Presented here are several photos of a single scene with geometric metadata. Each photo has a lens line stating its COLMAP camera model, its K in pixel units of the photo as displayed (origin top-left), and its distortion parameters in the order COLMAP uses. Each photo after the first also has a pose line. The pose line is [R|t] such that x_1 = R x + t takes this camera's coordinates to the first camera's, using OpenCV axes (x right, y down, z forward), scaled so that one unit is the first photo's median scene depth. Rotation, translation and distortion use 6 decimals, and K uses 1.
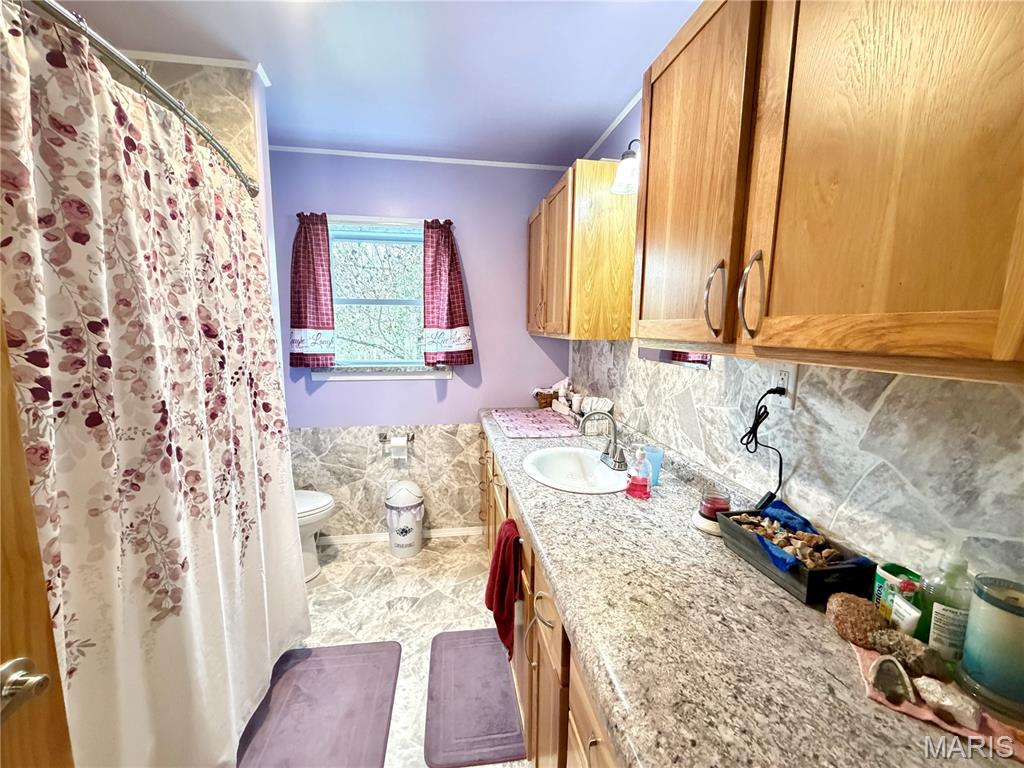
lens RADIAL K [[409.3, 0, 509.6], [0, 409.3, 384.4], [0, 0, 1]] dist [-0.003613, 0.000464]
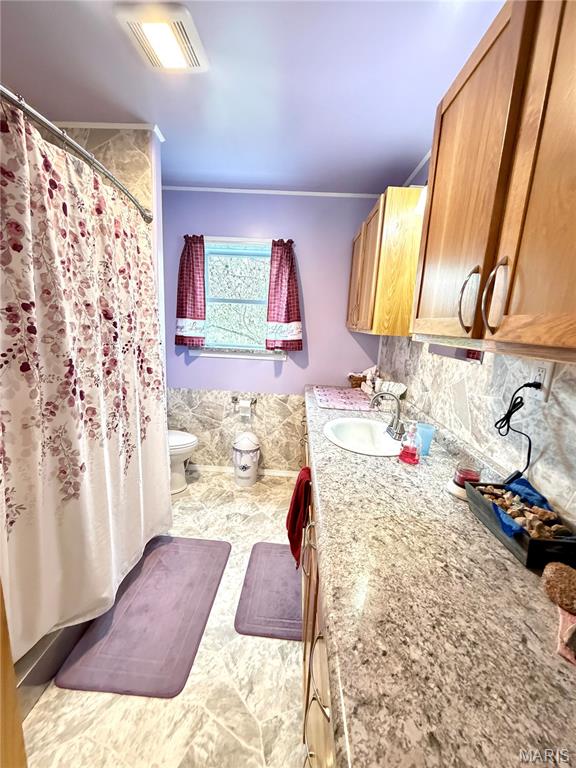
lens RADIAL K [[306.9, 0, 289.1], [0, 306.9, 383.1], [0, 0, 1]] dist [-0.003613, 0.000464]
pose [[0.980130, 0.077242, -0.182700, 0.130670], [-0.068513, 0.996208, 0.053624, 0.010637], [0.186149, -0.040041, 0.981705, 0.027071]]
